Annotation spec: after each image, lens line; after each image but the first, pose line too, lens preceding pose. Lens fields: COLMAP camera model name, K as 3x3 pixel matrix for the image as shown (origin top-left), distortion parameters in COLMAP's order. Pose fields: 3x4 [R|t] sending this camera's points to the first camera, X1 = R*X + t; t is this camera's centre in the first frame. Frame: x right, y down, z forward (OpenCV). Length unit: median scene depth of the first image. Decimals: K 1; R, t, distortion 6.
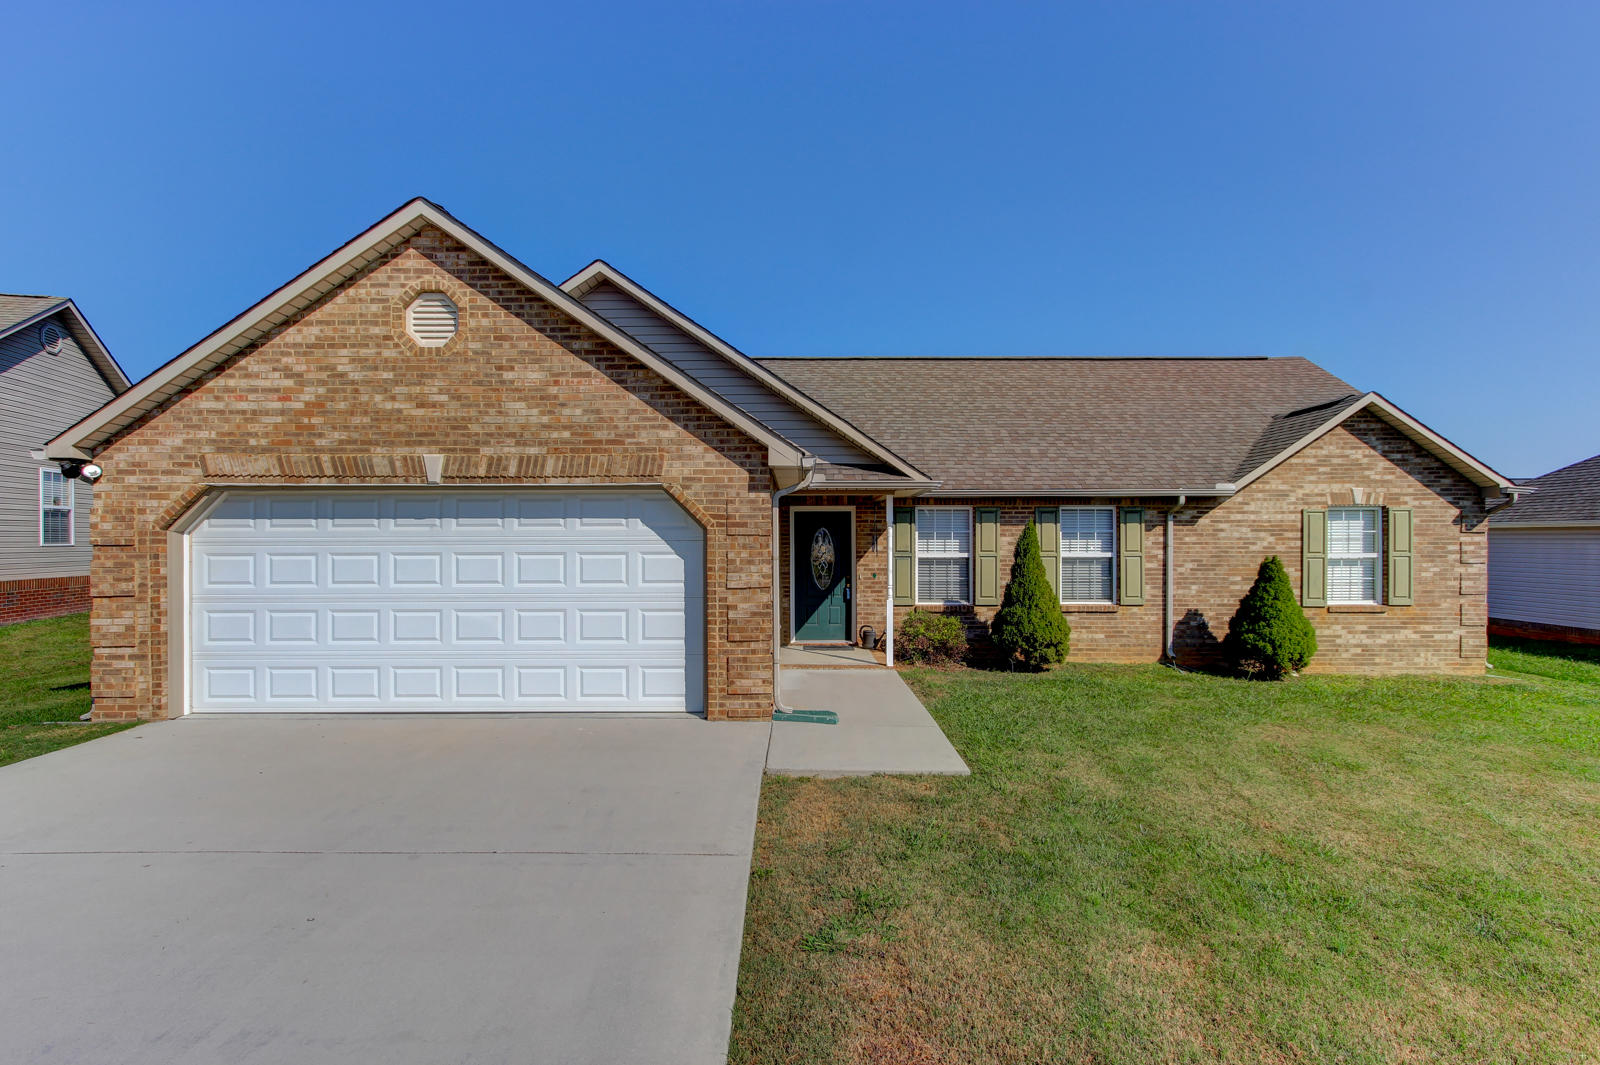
lens RADIAL K [[736.5, 0, 800.0], [0, 736.5, 532.5], [0, 0, 1]] dist [0.003267, 0.000671]
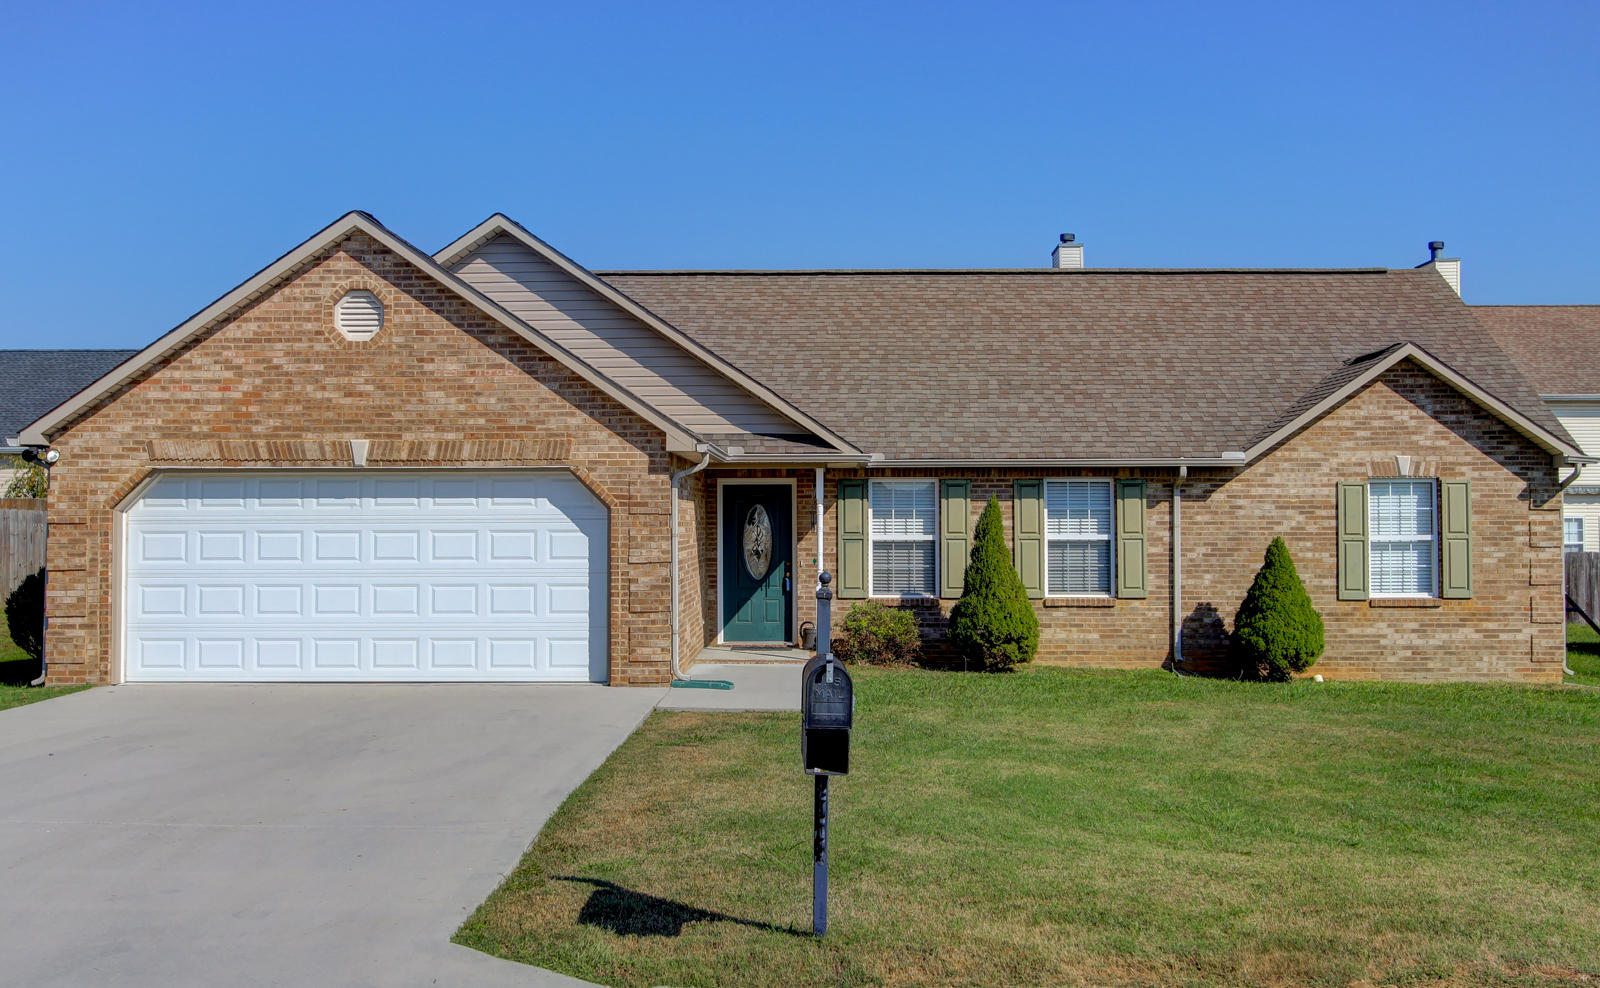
lens RADIAL K [[1403.8, 0, 801.4], [0, 1403.8, 458.4], [0, 0, 1]] dist [-0.006775, 0.001152]
pose [[0.999981, -0.000482, -0.006115, 0.104937], [0.000271, 0.999408, -0.034407, -0.004469], [0.006128, 0.034405, 0.999389, -0.668623]]
